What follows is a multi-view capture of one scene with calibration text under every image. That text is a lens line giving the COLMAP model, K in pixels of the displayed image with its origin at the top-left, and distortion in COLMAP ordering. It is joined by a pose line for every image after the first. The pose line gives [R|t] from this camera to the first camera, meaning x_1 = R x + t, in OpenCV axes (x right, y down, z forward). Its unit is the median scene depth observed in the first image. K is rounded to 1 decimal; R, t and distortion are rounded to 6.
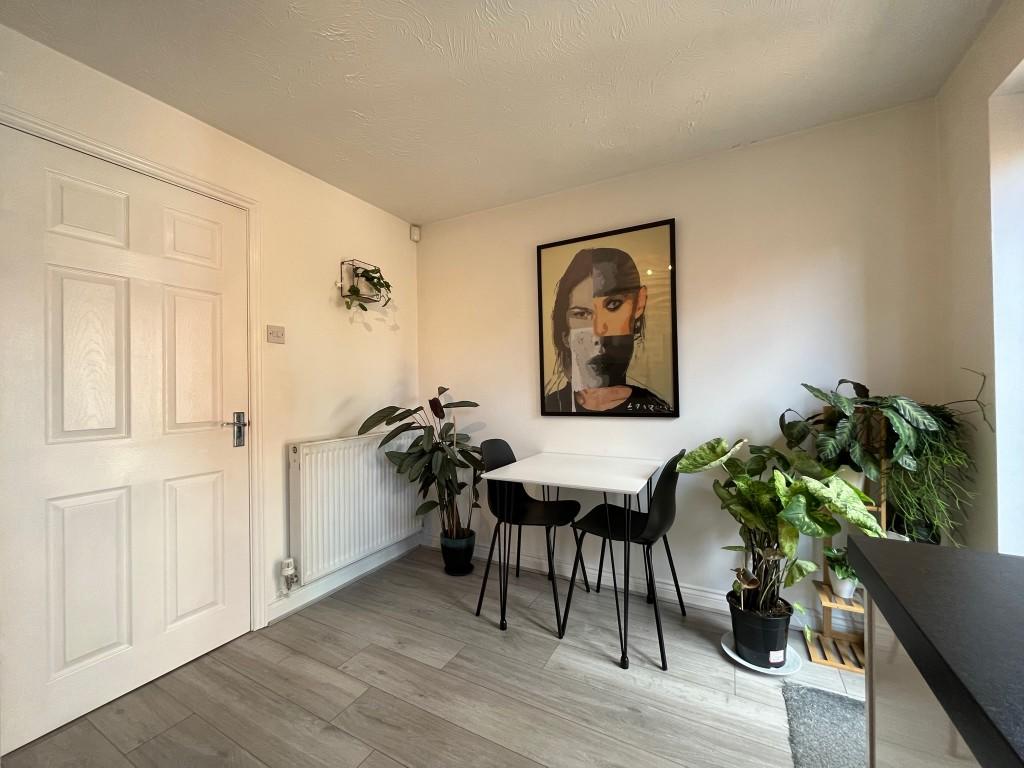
lens RADIAL K [[411.5, 0, 512.0], [0, 411.5, 385.2], [0, 0, 1]] dist [-0.006623, 0.000739]
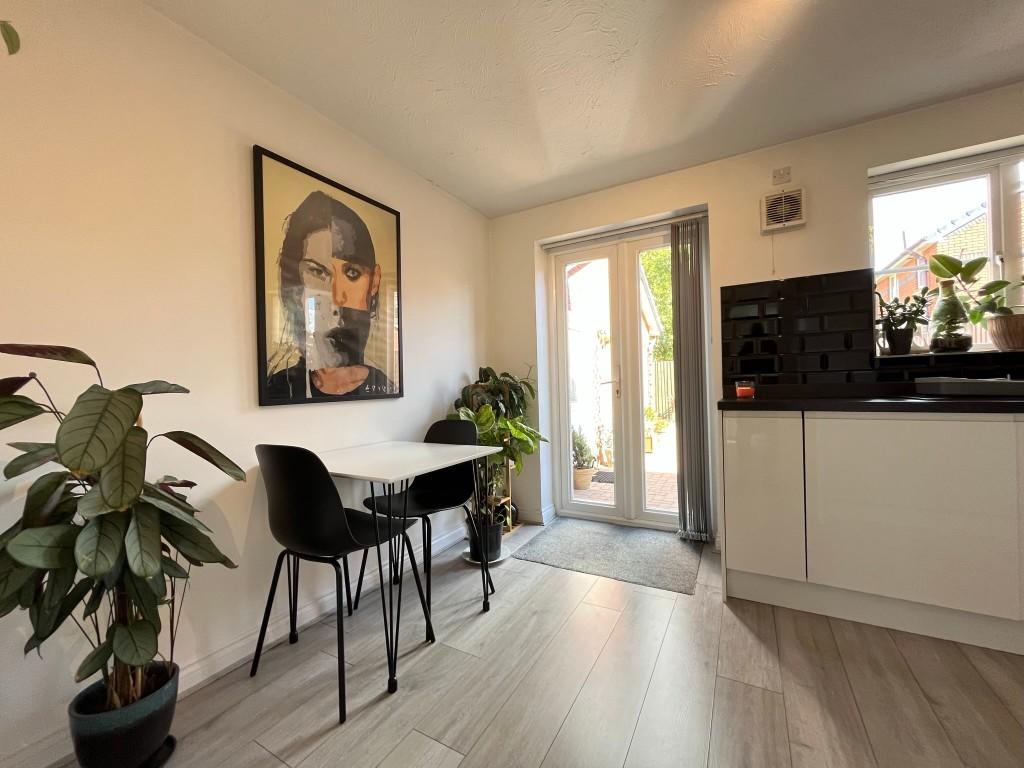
lens RADIAL K [[411.5, 0, 508.9], [0, 411.5, 384.8], [0, 0, 1]] dist [-0.006623, 0.000739]
pose [[0.028028, 0.014268, 0.999505, -0.613316], [0.016893, 0.999749, -0.014745, 0.060932], [-0.999464, 0.017297, 0.027780, 0.637243]]
